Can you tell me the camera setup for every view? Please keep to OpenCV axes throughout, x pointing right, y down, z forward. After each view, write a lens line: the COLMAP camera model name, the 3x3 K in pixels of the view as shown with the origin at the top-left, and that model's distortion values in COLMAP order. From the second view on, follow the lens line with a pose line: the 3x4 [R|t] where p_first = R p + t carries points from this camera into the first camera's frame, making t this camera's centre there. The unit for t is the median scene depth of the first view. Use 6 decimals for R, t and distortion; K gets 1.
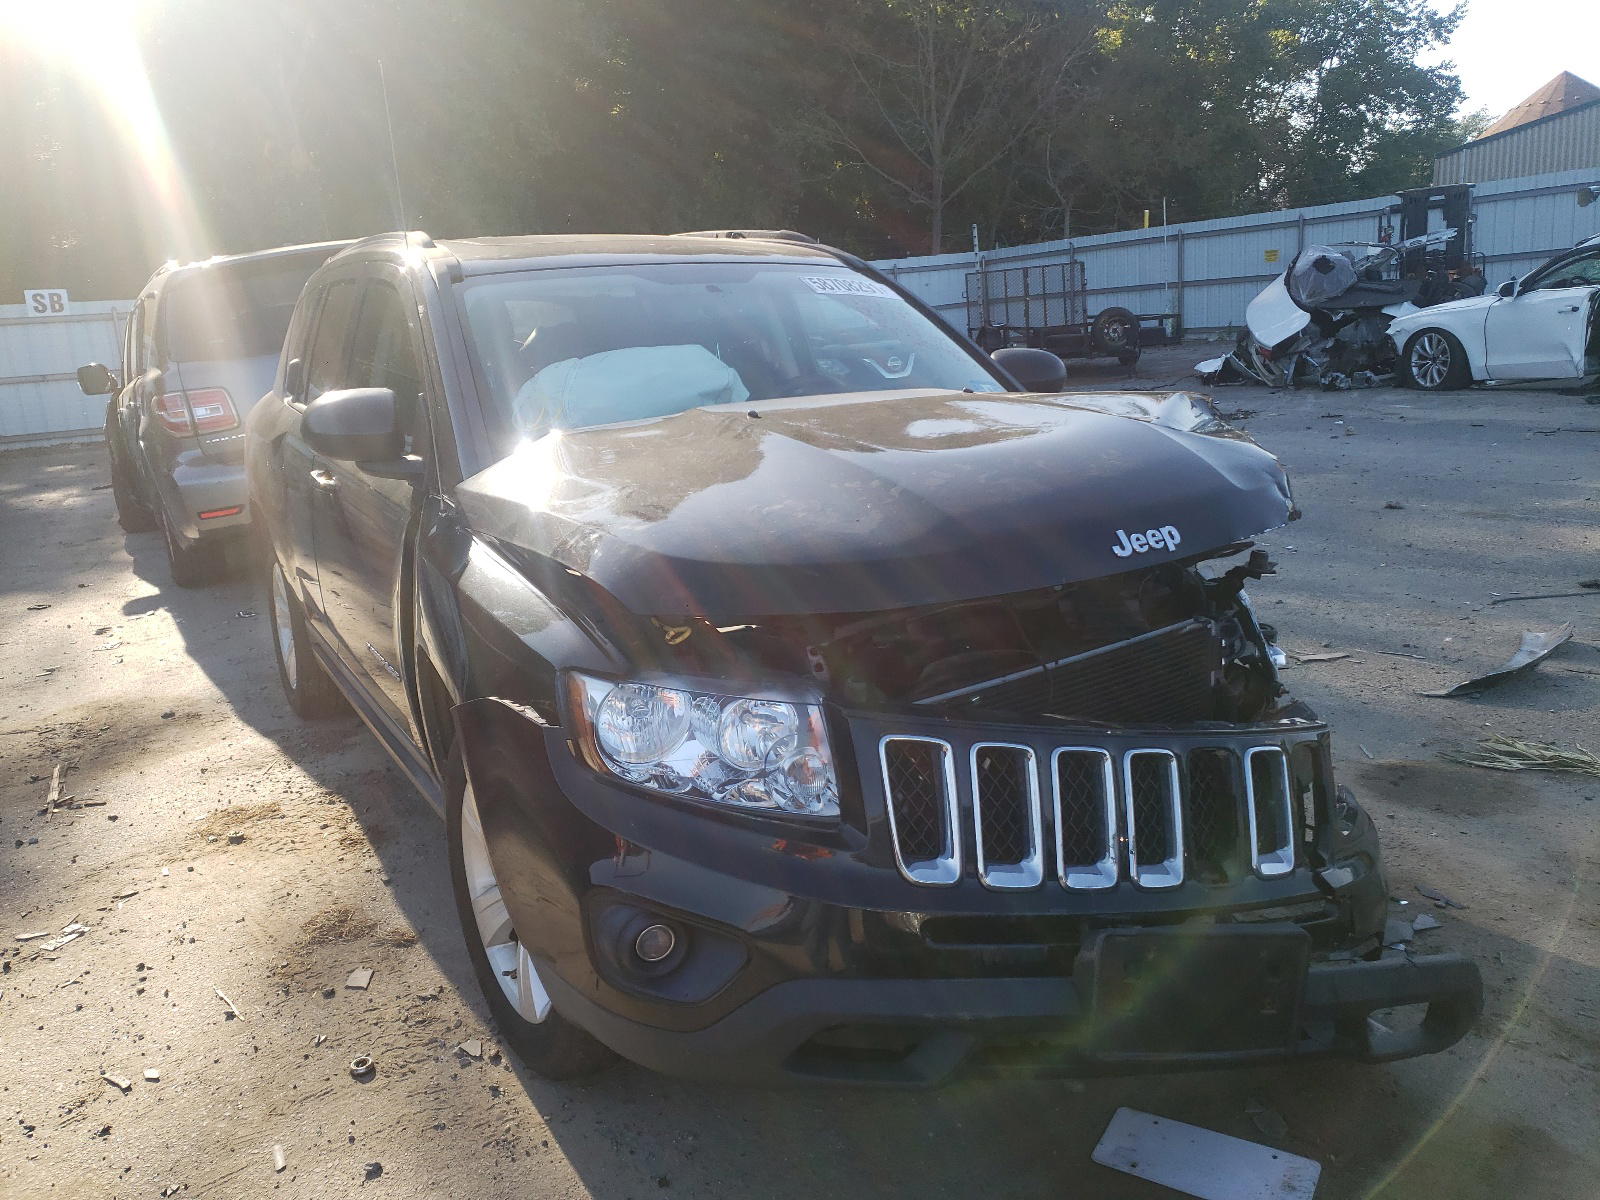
lens RADIAL K [[1133.1, 0, 720.3], [0, 1133.1, 600.4], [0, 0, 1]] dist [0.005806, 0.009831]
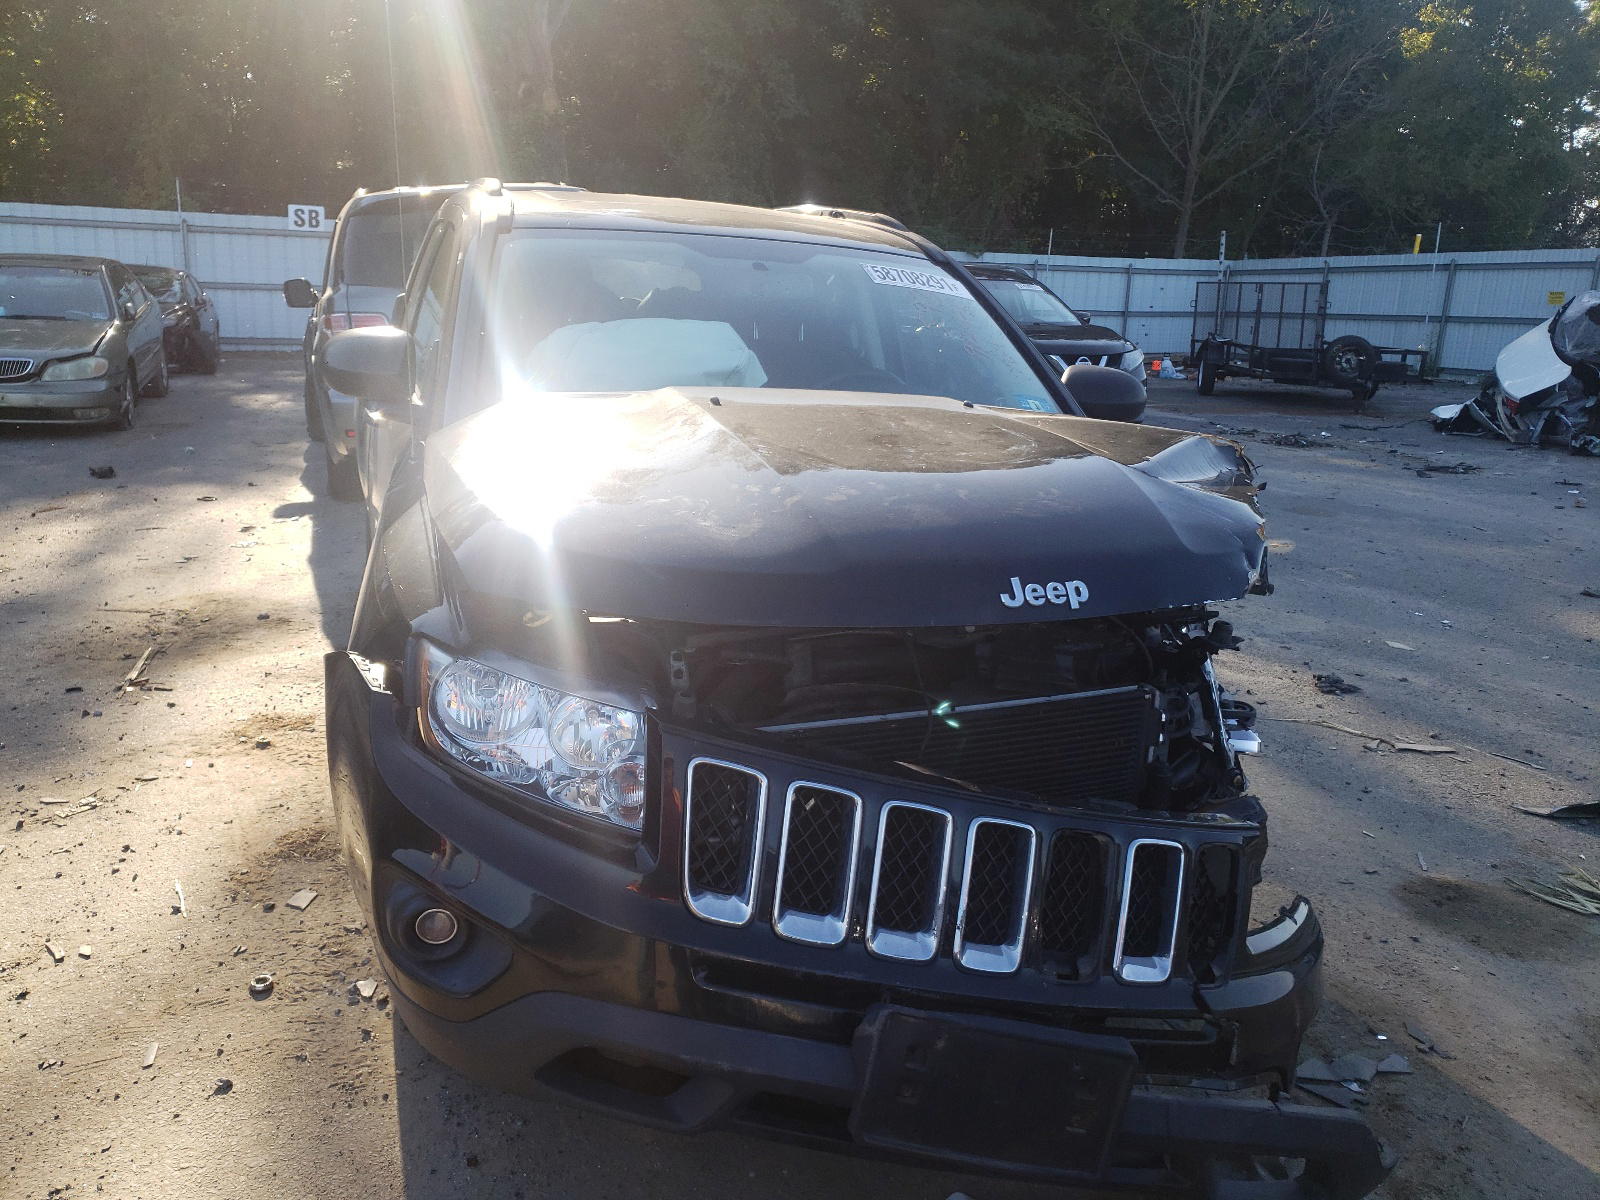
lens RADIAL K [[1133.1, 0, 720.3], [0, 1133.1, 600.4], [0, 0, 1]] dist [0.005806, 0.009831]
pose [[0.977485, 0.149865, -0.148538, 0.137134], [-0.146227, 0.988625, 0.035182, -0.021763], [0.152121, -0.012670, 0.988281, 0.035793]]
